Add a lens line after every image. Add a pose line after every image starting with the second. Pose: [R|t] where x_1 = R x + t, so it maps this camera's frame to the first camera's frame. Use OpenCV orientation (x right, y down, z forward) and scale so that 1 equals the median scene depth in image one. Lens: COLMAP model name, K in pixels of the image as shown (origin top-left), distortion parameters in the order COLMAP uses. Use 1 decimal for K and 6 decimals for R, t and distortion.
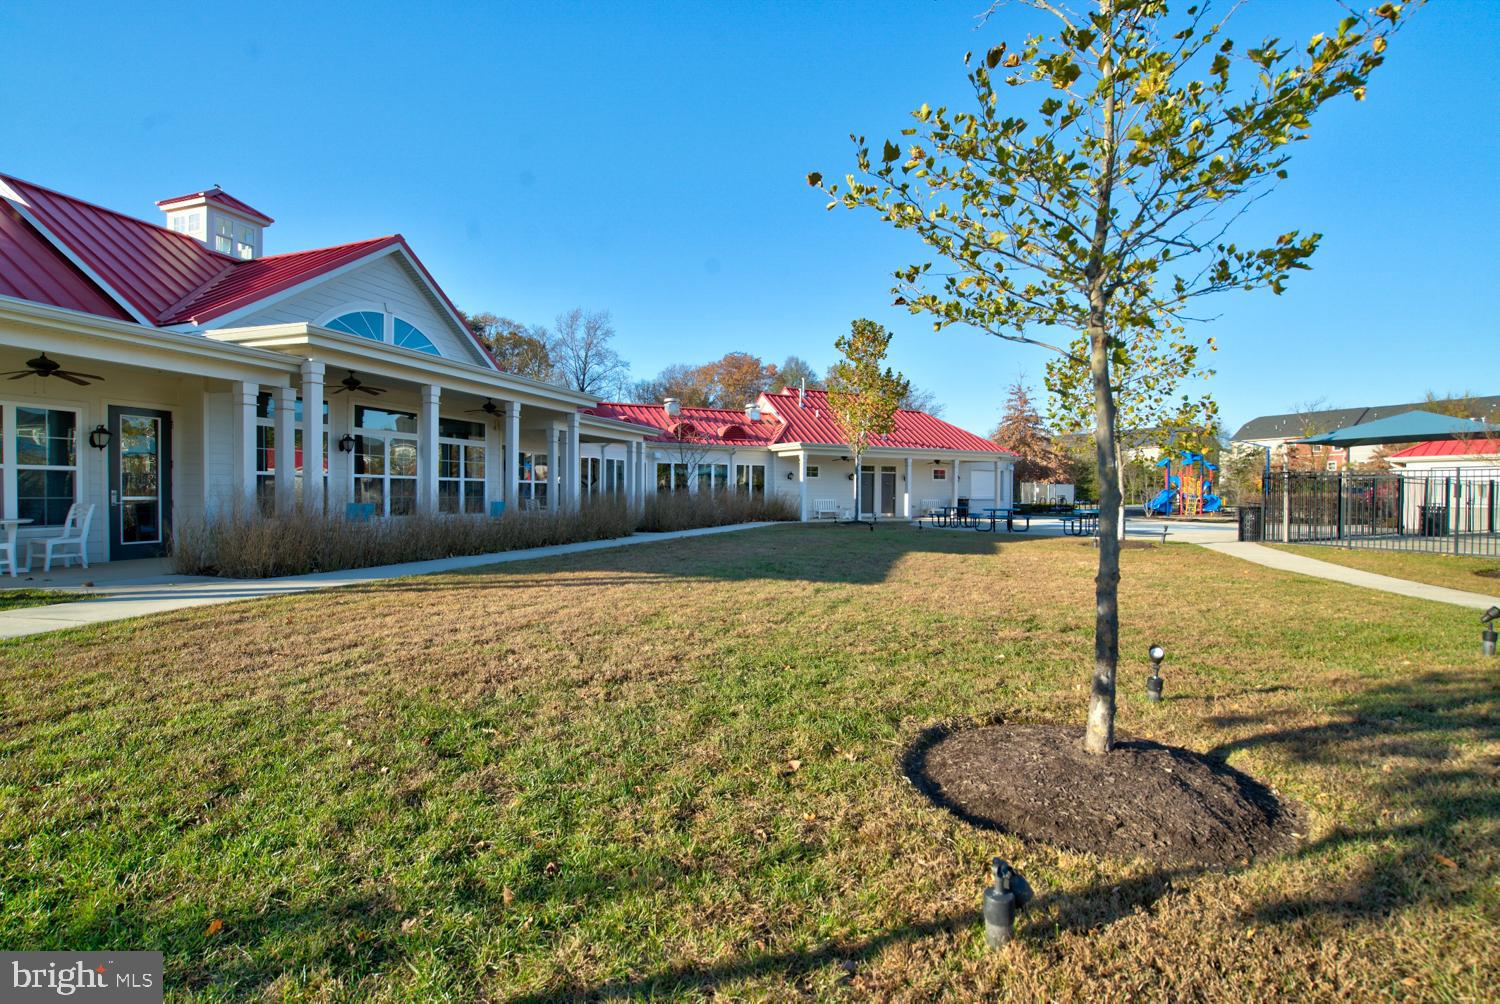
lens RADIAL K [[720.5, 0, 755.1], [0, 720.5, 503.9], [0, 0, 1]] dist [-0.003030, 0.000770]
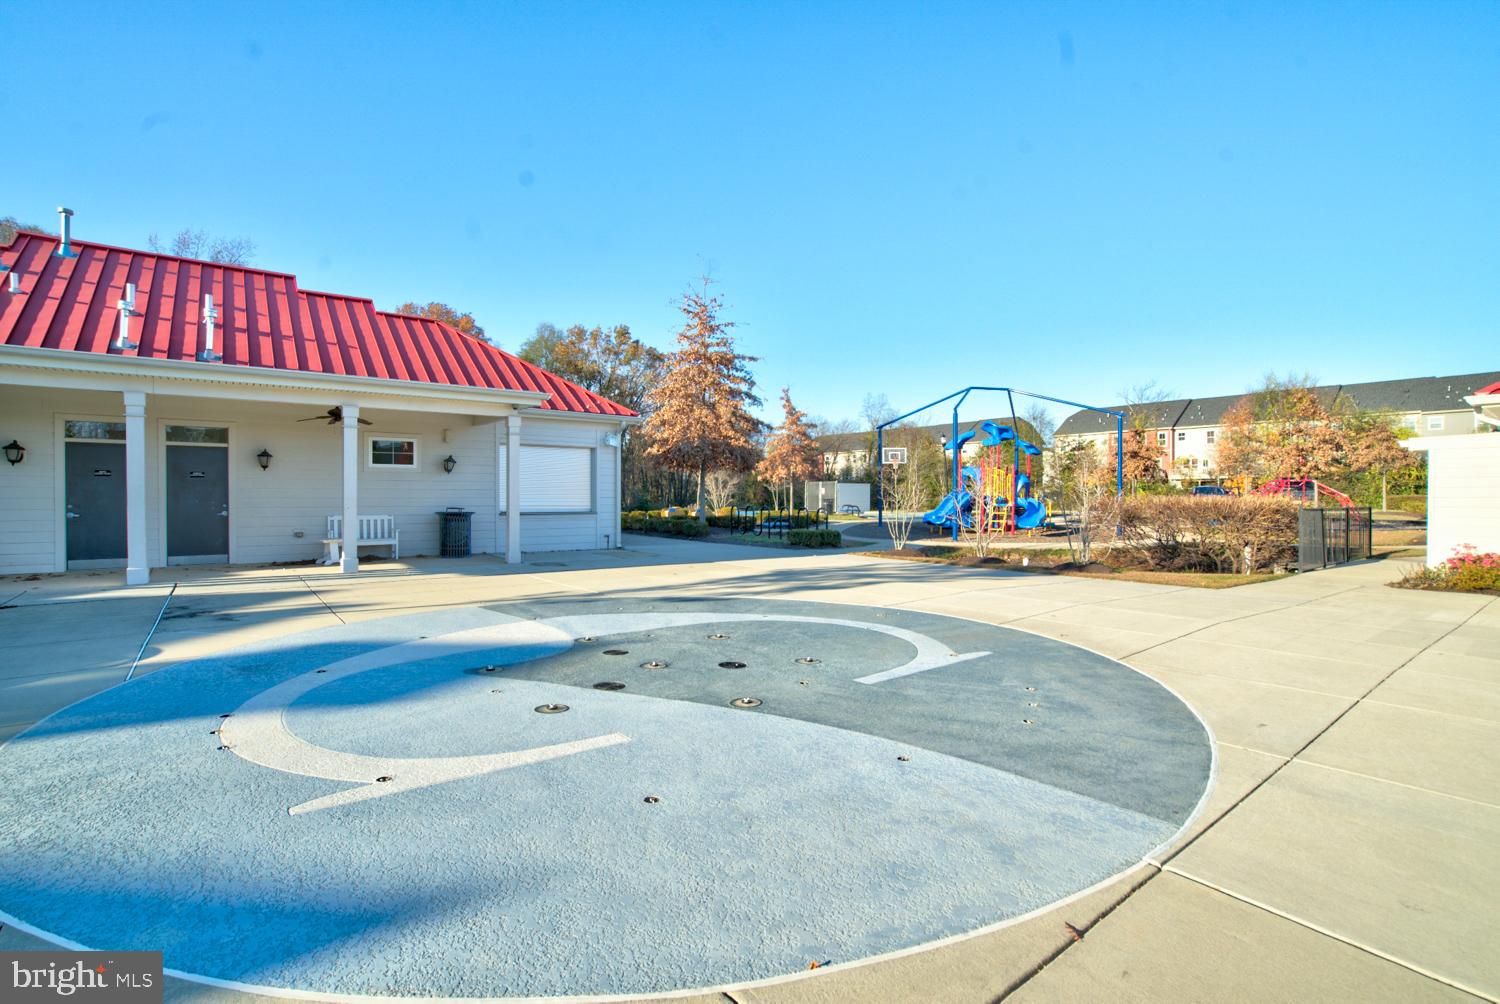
lens RADIAL K [[720.5, 0, 745.7], [0, 720.5, 502.6], [0, 0, 1]] dist [-0.003030, 0.000770]
pose [[0.983746, -0.007699, 0.179402, 0.169766], [0.009020, 0.999938, -0.006553, -0.004098], [-0.179340, 0.008065, 0.983754, 0.262257]]
